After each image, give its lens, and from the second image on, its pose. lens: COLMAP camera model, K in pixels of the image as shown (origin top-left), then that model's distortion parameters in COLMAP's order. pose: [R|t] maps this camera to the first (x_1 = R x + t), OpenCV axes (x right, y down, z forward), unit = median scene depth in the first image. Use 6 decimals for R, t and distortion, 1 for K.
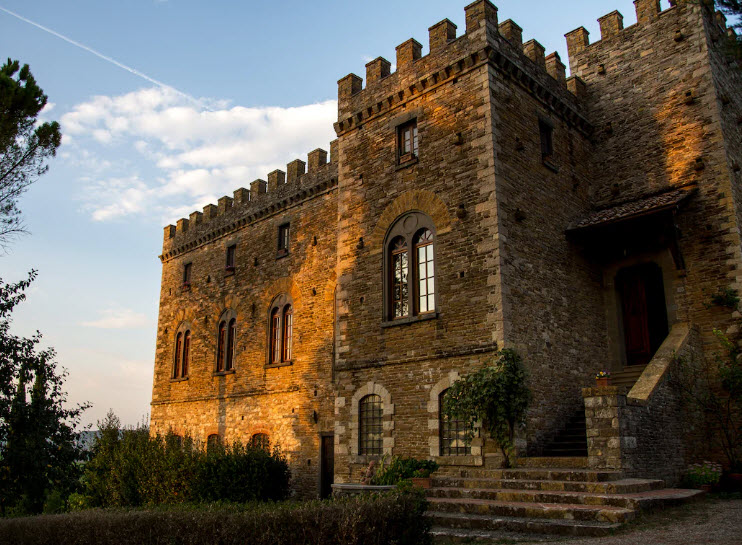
lens RADIAL K [[634.2, 0, 371.7], [0, 634.2, 273.5], [0, 0, 1]] dist [-0.004346, -0.001647]
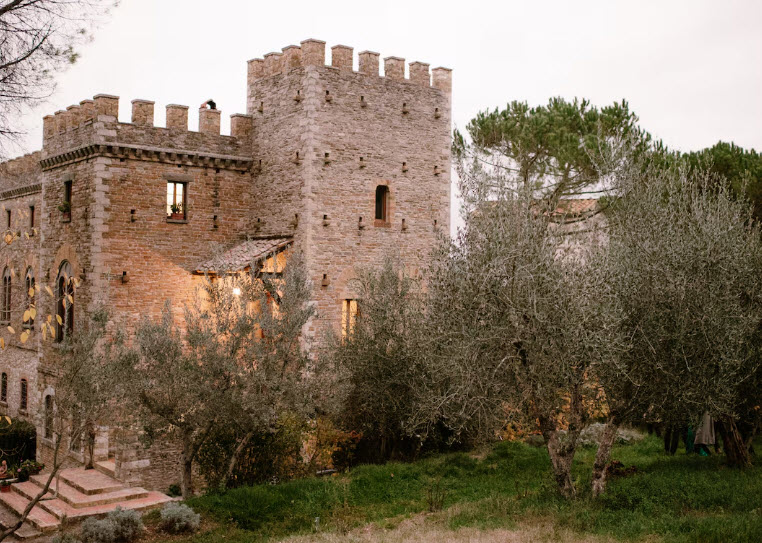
lens RADIAL K [[861.0, 0, 380.8], [0, 861.0, 271.7], [0, 0, 1]] dist [-0.078306, 0.000000]
pose [[0.993024, 0.017362, -0.116630, 0.789323], [0.015711, 0.960802, 0.276791, -0.479878], [0.116864, -0.276692, 0.953826, -0.516957]]
